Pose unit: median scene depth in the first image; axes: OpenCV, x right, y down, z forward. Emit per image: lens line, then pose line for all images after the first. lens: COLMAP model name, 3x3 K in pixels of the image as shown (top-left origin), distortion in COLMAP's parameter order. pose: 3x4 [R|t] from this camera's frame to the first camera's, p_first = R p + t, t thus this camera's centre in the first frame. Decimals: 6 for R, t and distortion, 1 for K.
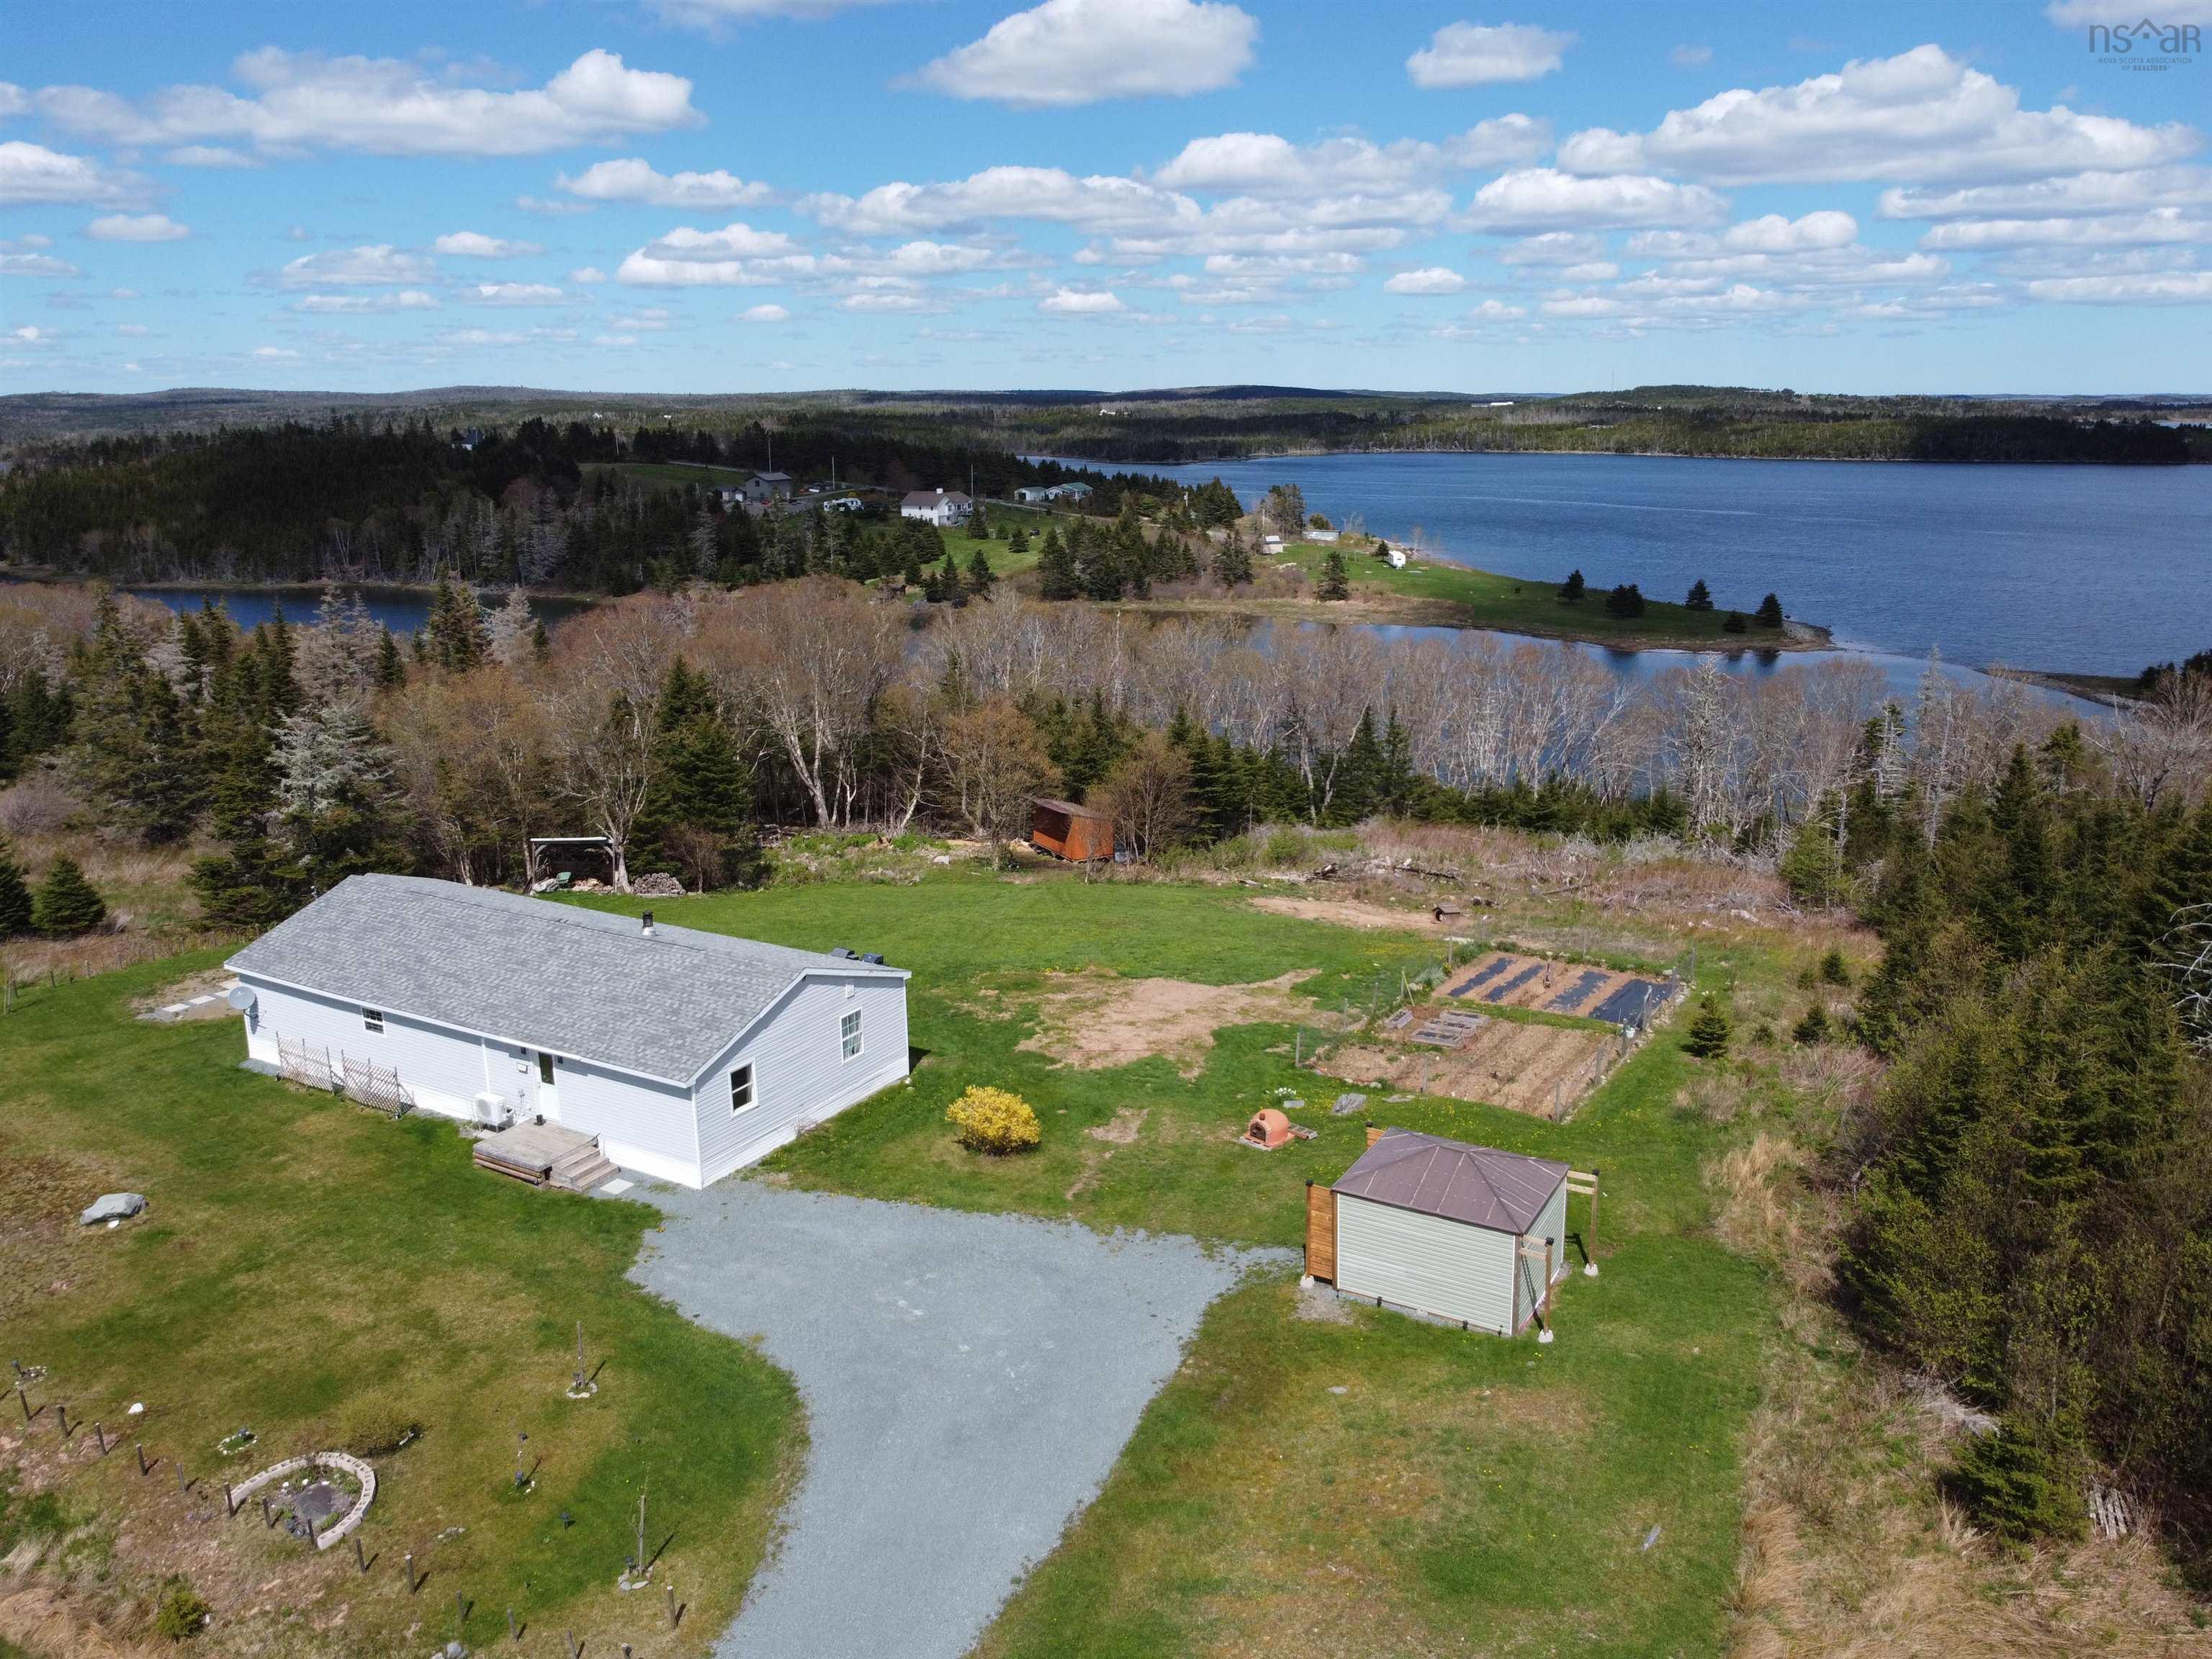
lens RADIAL K [[1654.1, 0, 1139.8], [0, 1654.1, 839.8], [0, 0, 1]] dist [-0.005955, -0.002457]
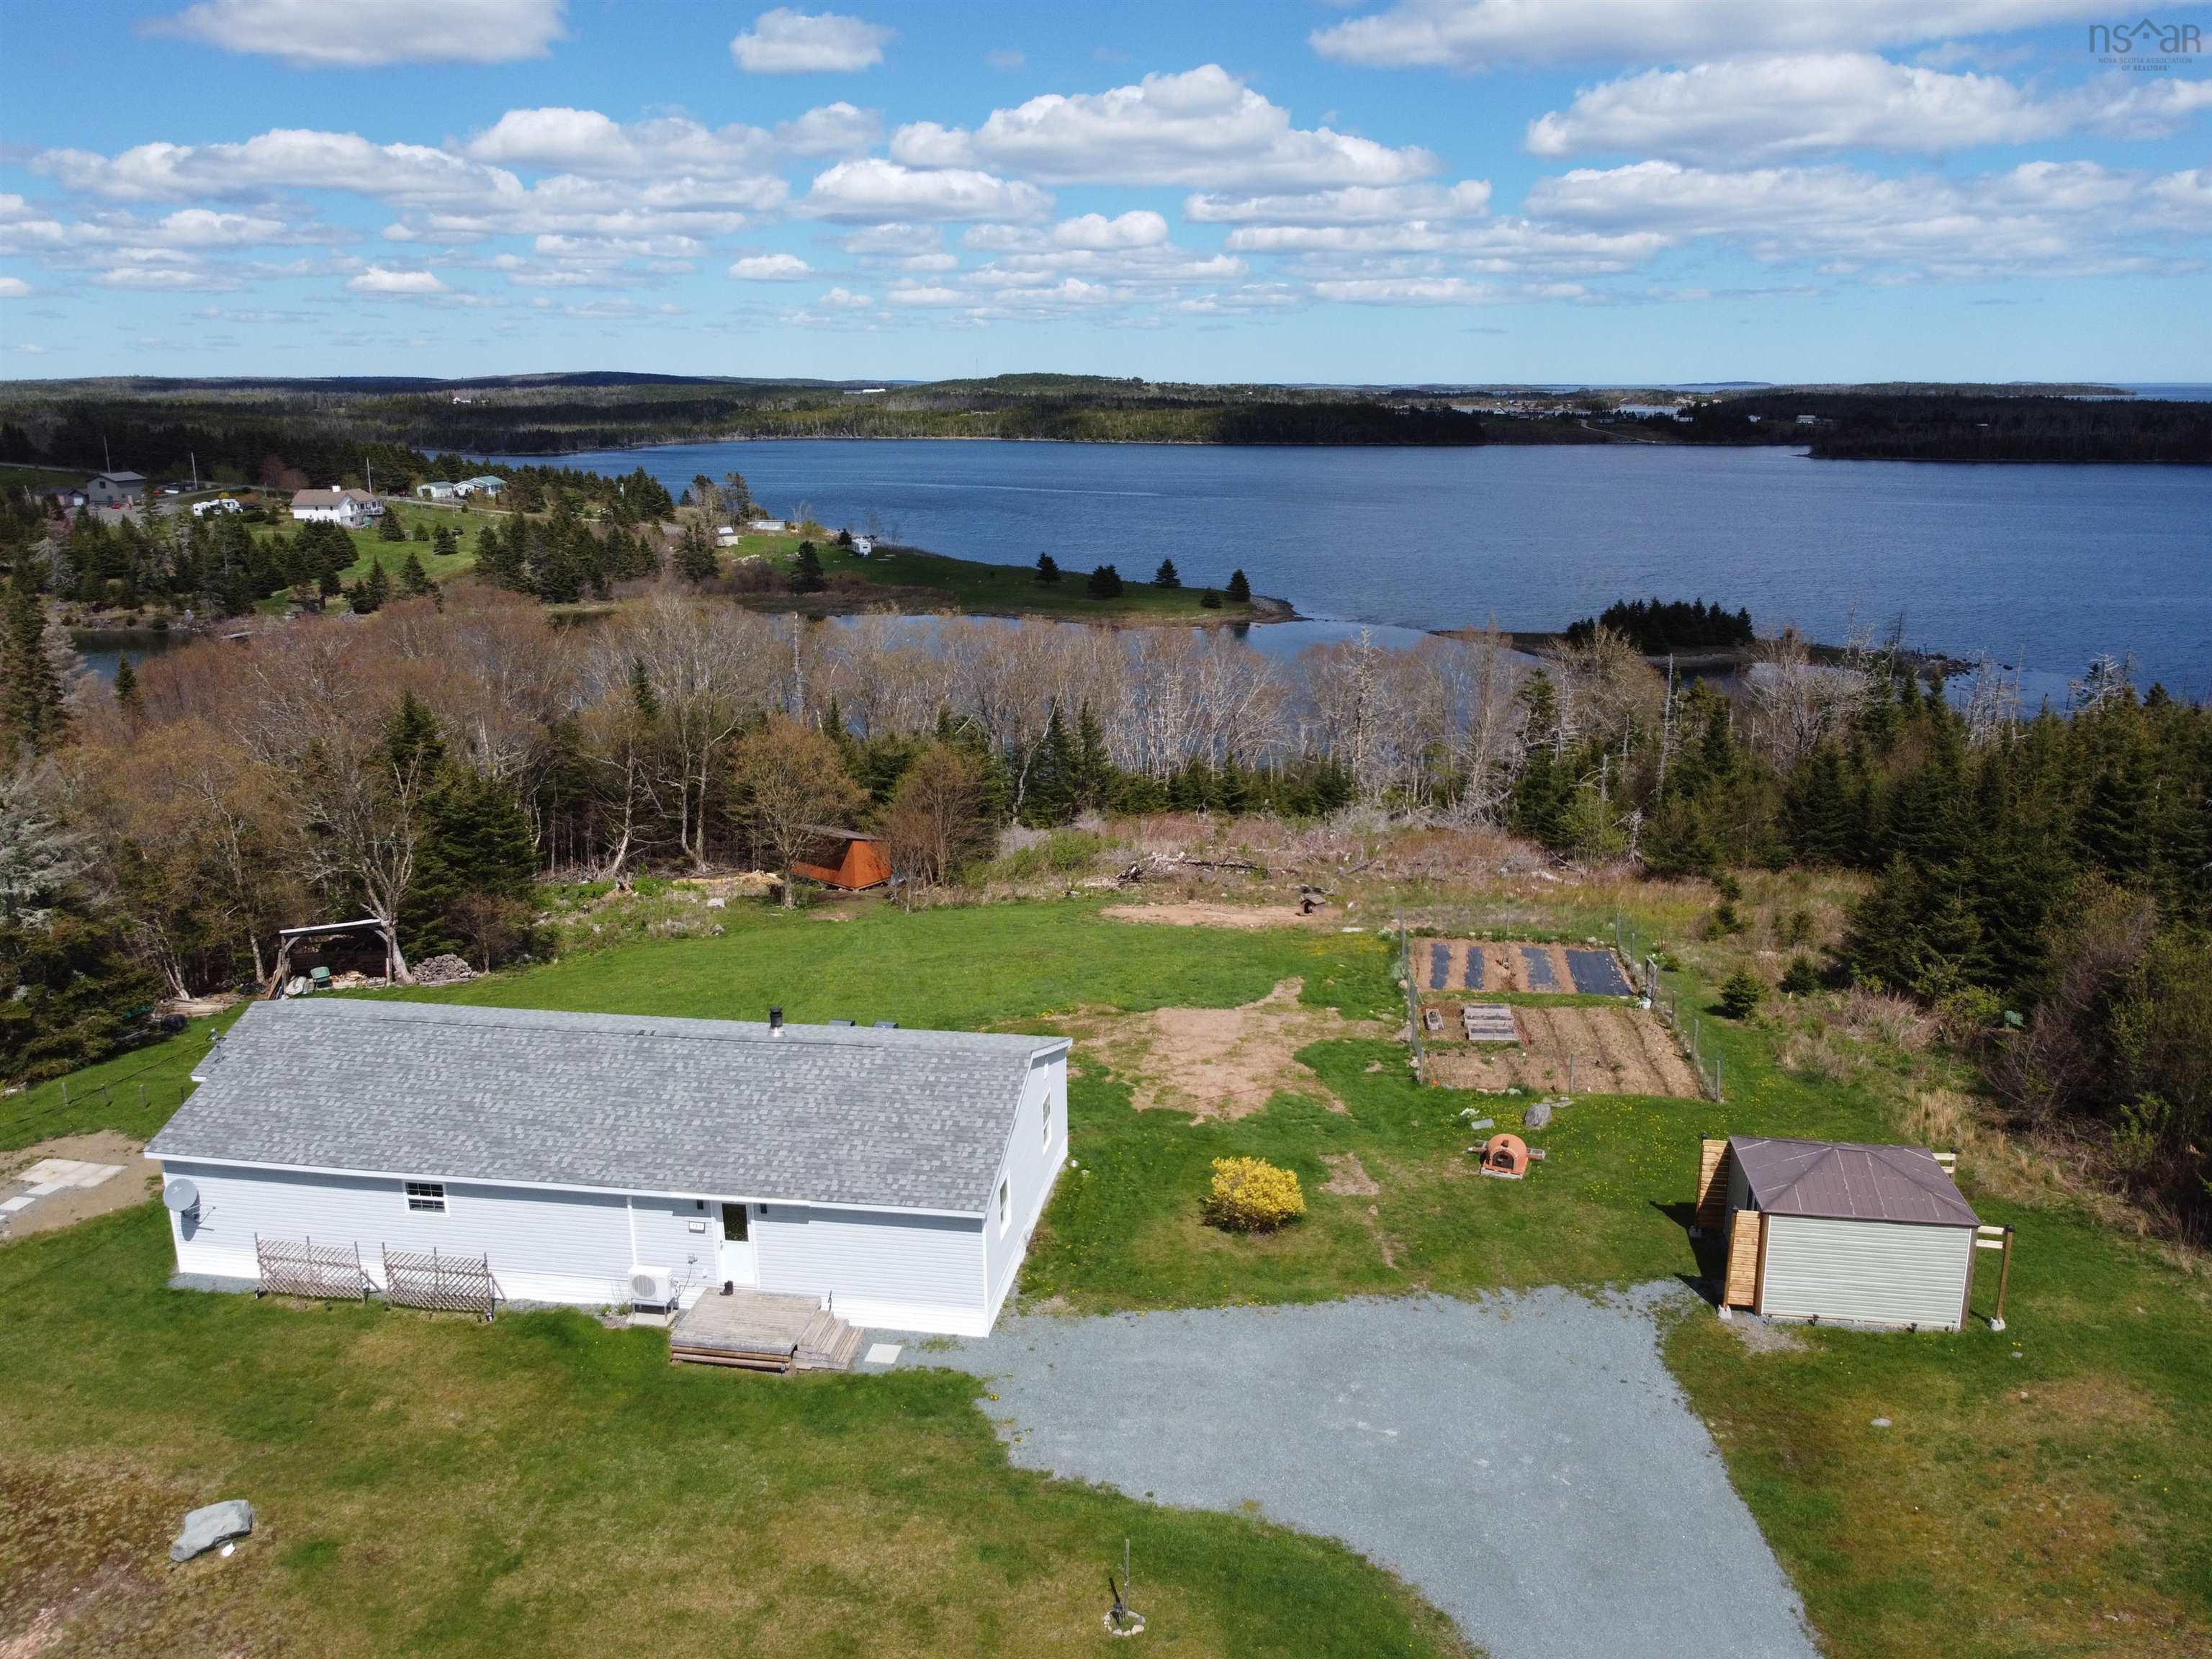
lens RADIAL K [[1654.1, 0, 1117.5], [0, 1654.1, 832.0], [0, 0, 1]] dist [-0.005955, -0.002457]
pose [[0.935891, -0.089239, 0.340800, -0.338069], [0.088395, 0.995922, 0.018038, -0.035150], [-0.341020, 0.013243, 0.939963, 0.147039]]
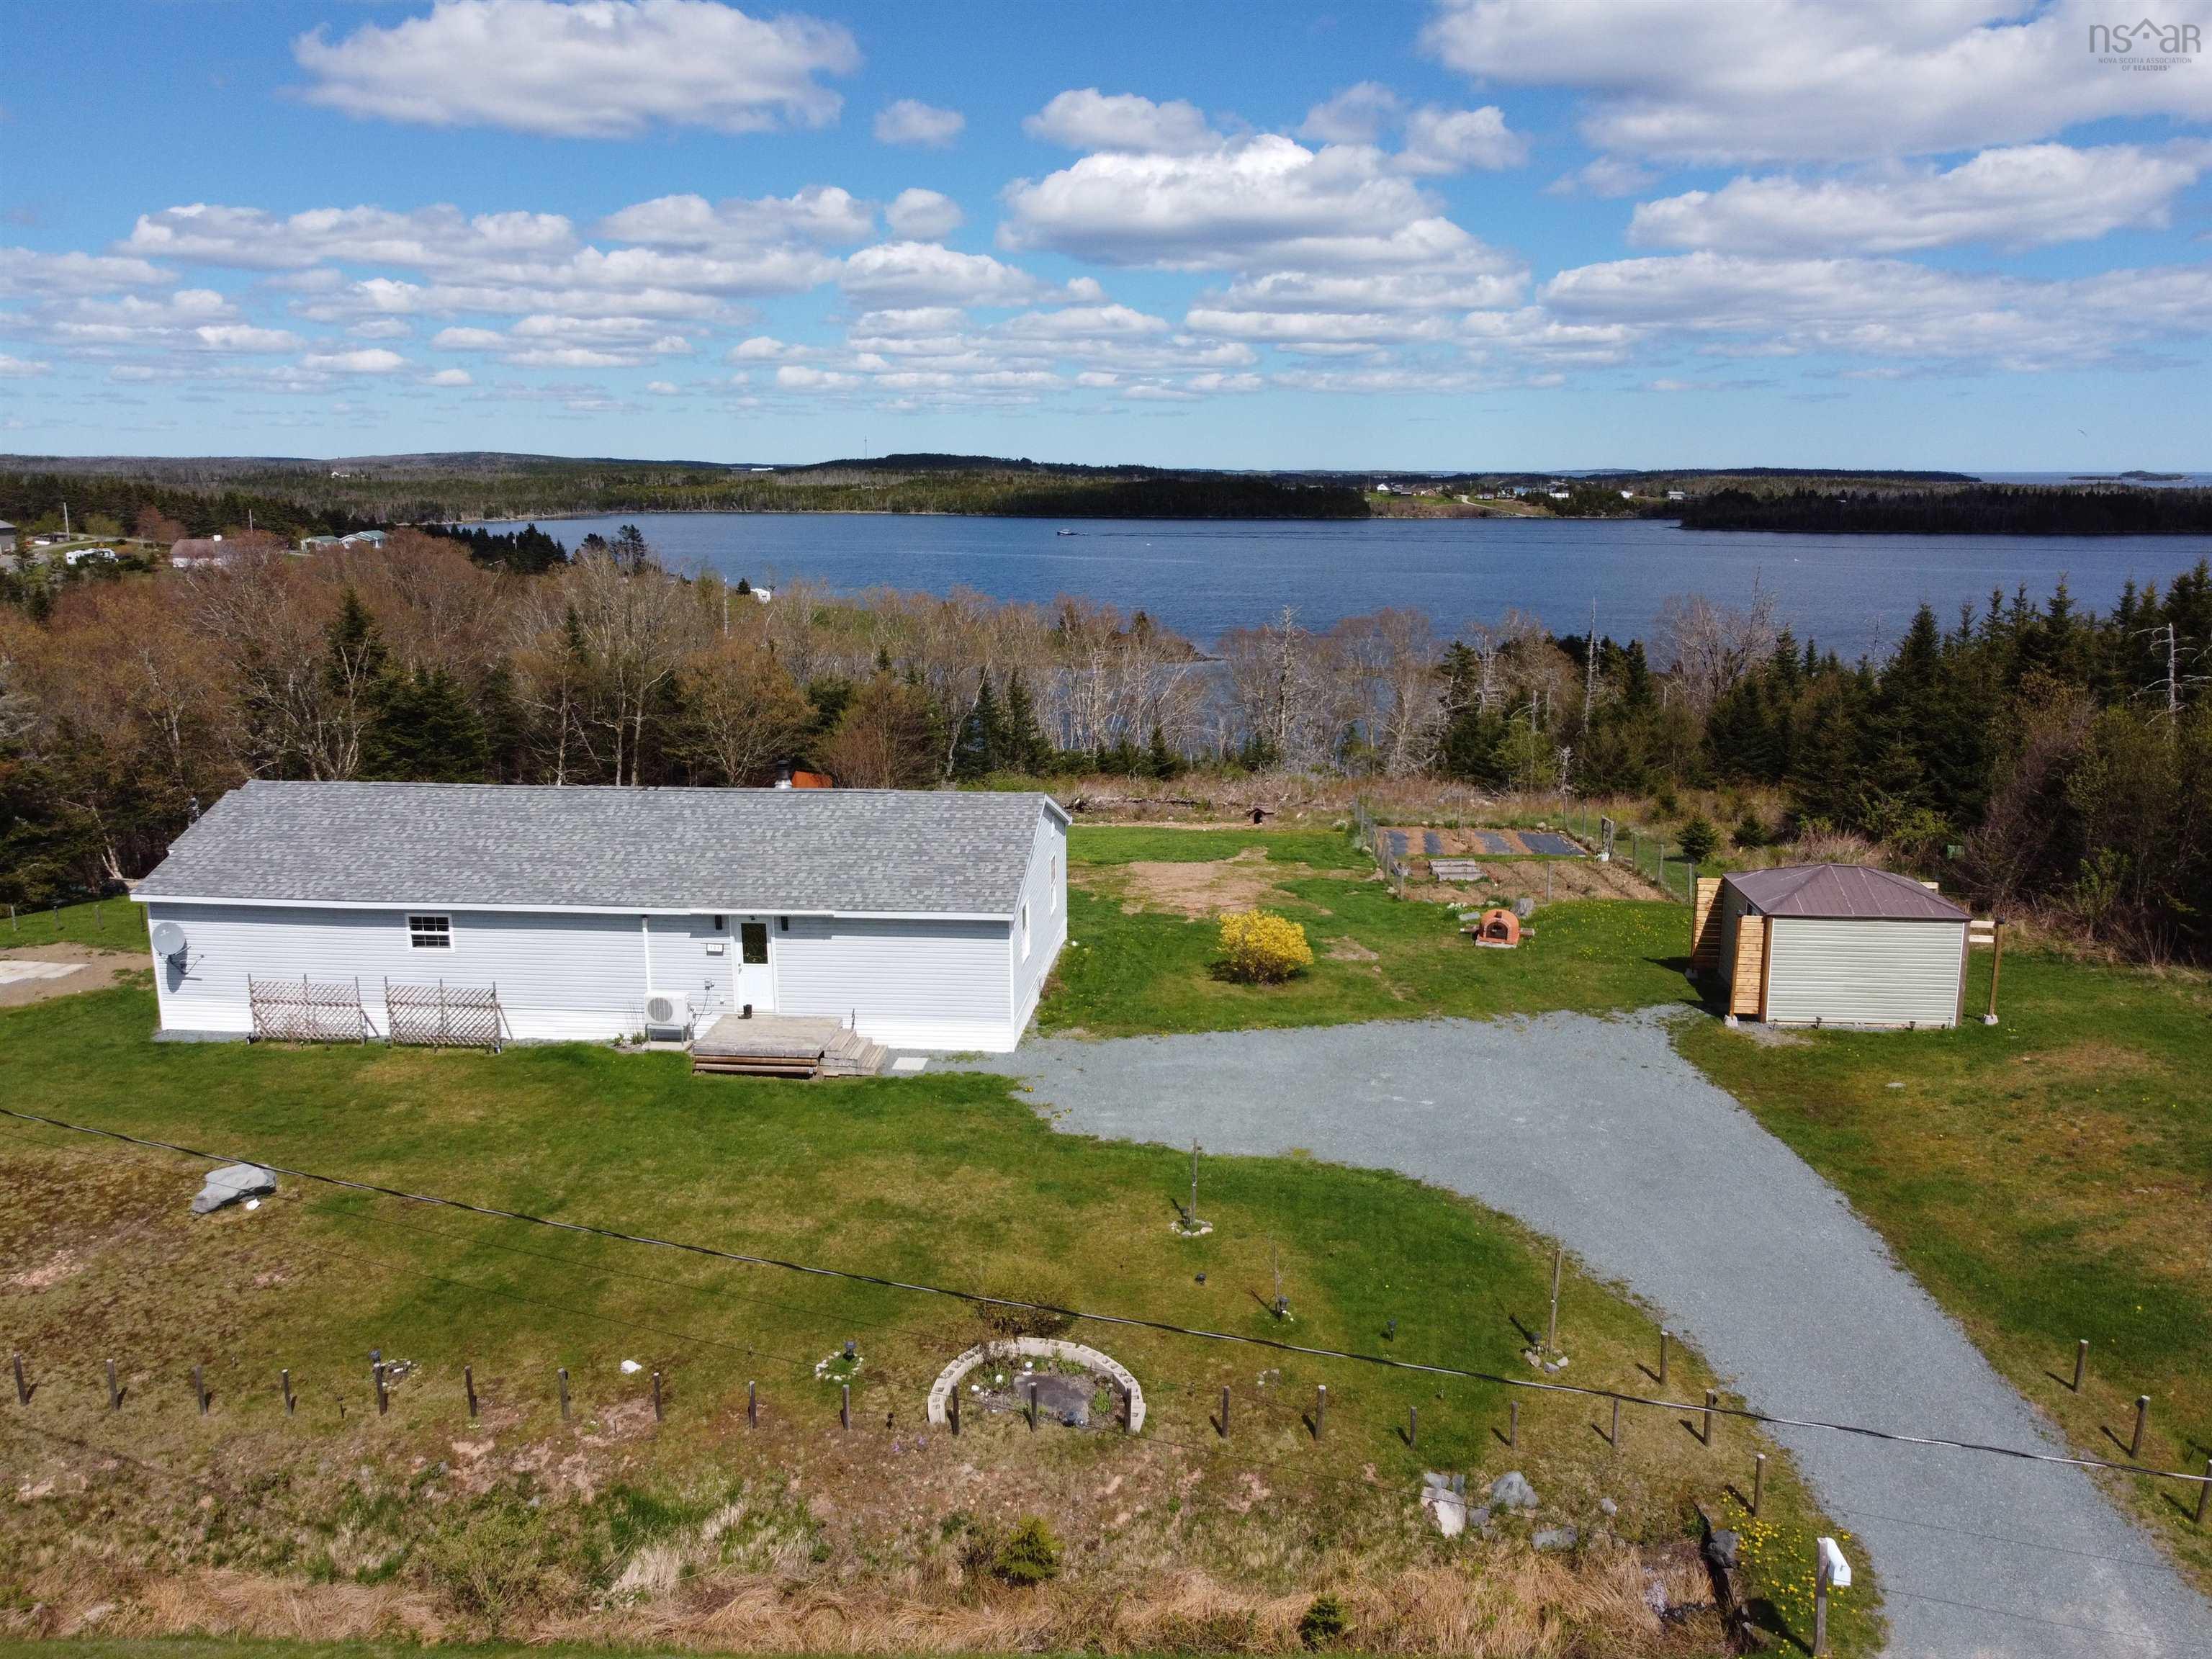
lens RADIAL K [[1654.1, 0, 1116.4], [0, 1654.1, 835.5], [0, 0, 1]] dist [-0.005955, -0.002457]
pose [[0.910681, -0.081832, 0.404925, -0.395645], [0.099549, 0.994770, -0.022853, 0.094135], [-0.400938, 0.061121, 0.914064, 0.163869]]
